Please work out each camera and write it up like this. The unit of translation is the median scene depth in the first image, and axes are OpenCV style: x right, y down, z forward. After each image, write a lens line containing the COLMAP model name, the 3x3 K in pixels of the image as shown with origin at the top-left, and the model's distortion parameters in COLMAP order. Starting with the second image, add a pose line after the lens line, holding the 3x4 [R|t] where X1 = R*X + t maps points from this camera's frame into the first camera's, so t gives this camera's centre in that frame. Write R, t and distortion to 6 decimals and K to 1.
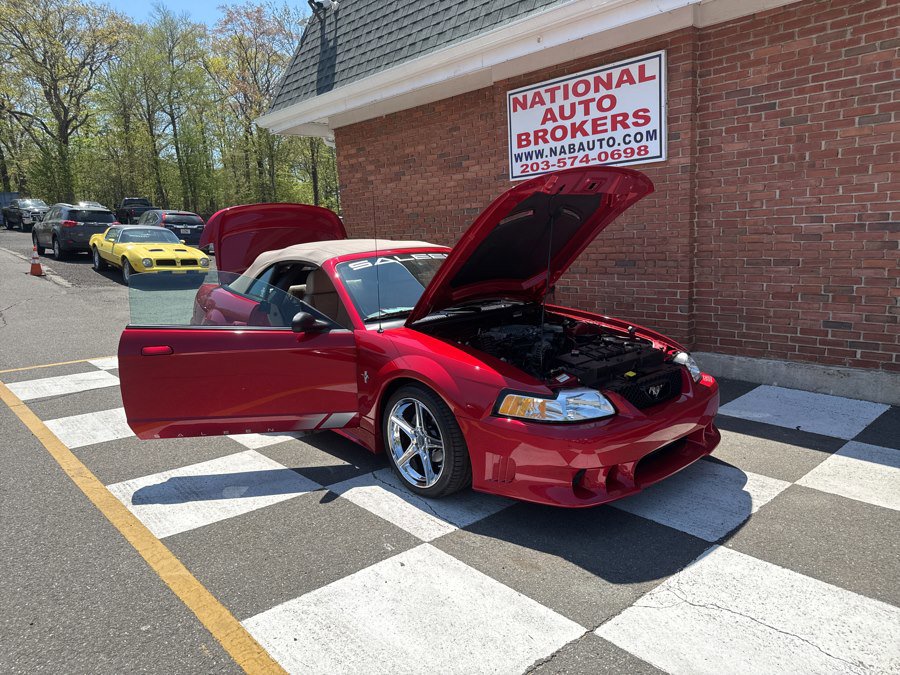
lens RADIAL K [[637.6, 0, 444.1], [0, 637.6, 344.8], [0, 0, 1]] dist [0.014914, -0.022850]
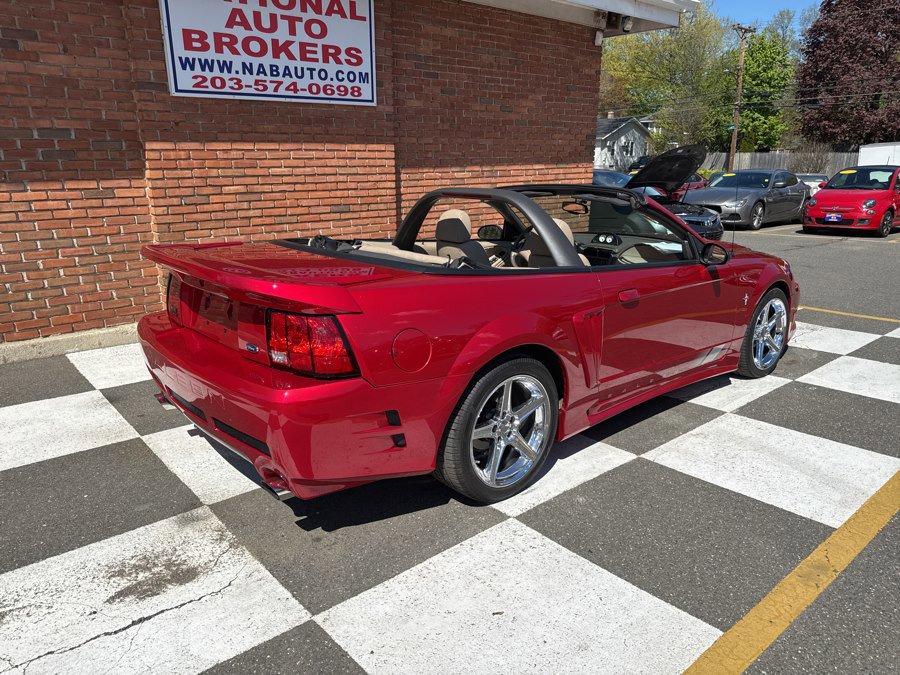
lens RADIAL K [[637.6, 0, 448.3], [0, 637.6, 346.9], [0, 0, 1]] dist [0.014914, -0.022850]
pose [[0.021016, -0.237418, 0.971180, -0.712977], [0.179839, 0.956448, 0.229925, -0.120562], [-0.983472, 0.169824, 0.062797, 0.823285]]
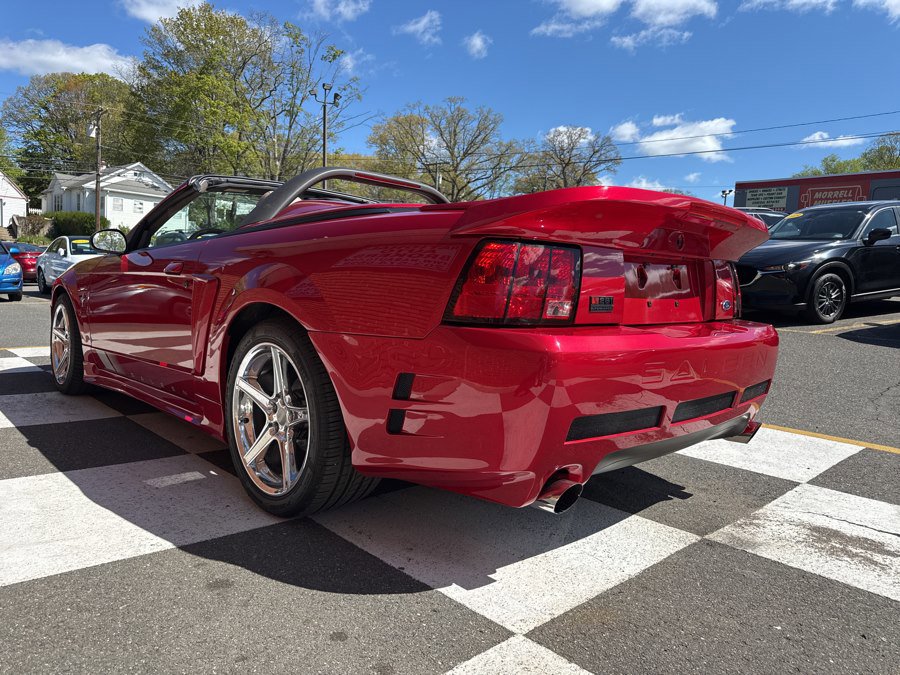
lens RADIAL K [[637.6, 0, 448.8], [0, 637.6, 340.0], [0, 0, 1]] dist [0.014914, -0.022850]
pose [[-0.999583, -0.004355, -0.028553, -0.158343], [-0.012010, 0.961723, 0.273760, -0.133516], [0.026268, 0.273988, -0.961374, 1.334897]]
